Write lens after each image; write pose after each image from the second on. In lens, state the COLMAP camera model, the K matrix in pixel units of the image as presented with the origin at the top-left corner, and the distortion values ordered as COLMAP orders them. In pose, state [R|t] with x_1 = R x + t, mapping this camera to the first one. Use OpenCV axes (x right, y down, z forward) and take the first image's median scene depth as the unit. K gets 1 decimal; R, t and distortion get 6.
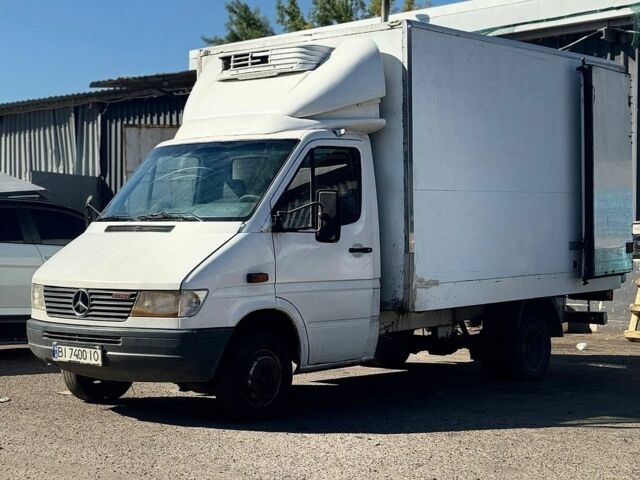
lens RADIAL K [[1211.1, 0, 321.8], [0, 1211.1, 237.5], [0, 0, 1]] dist [0.130385, 0.000000]
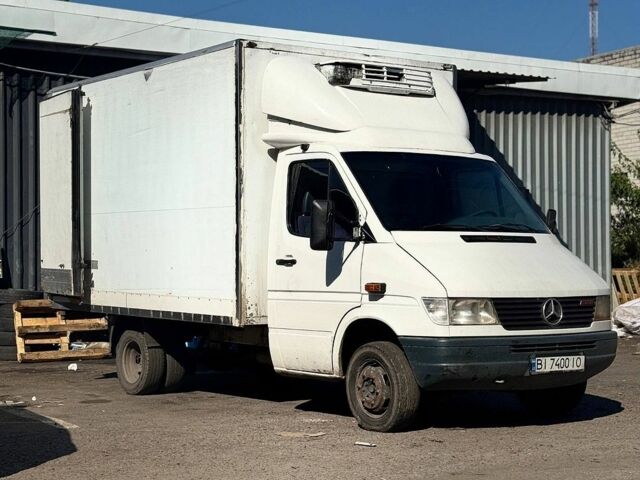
lens RADIAL K [[1211.1, 0, 324.7], [0, 1211.1, 244.1], [0, 0, 1]] dist [0.130385, 0.000000]
pose [[0.228559, 0.017283, 0.973377, -1.105393], [0.008482, 0.999769, -0.019743, 0.014631], [-0.973493, 0.012769, 0.228360, 0.869770]]
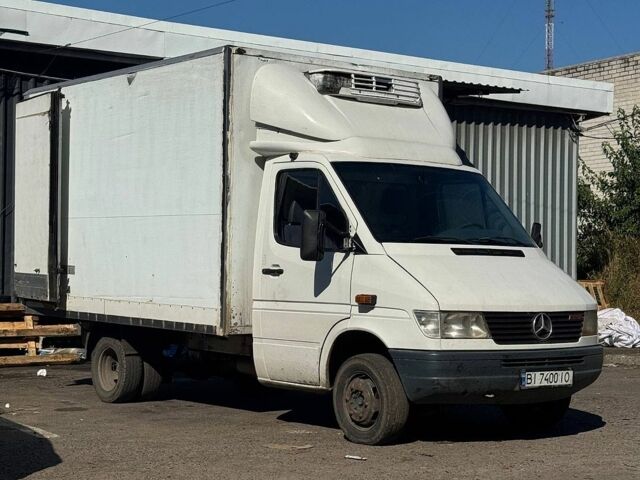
lens RADIAL K [[1211.1, 0, 330.2], [0, 1211.1, 244.5], [0, 0, 1]] dist [0.130385, 0.000000]
pose [[0.187039, 0.024486, 0.982047, -1.103254], [-0.008076, 0.999694, -0.023387, 0.010135], [-0.982319, -0.003557, 0.187179, 0.898195]]
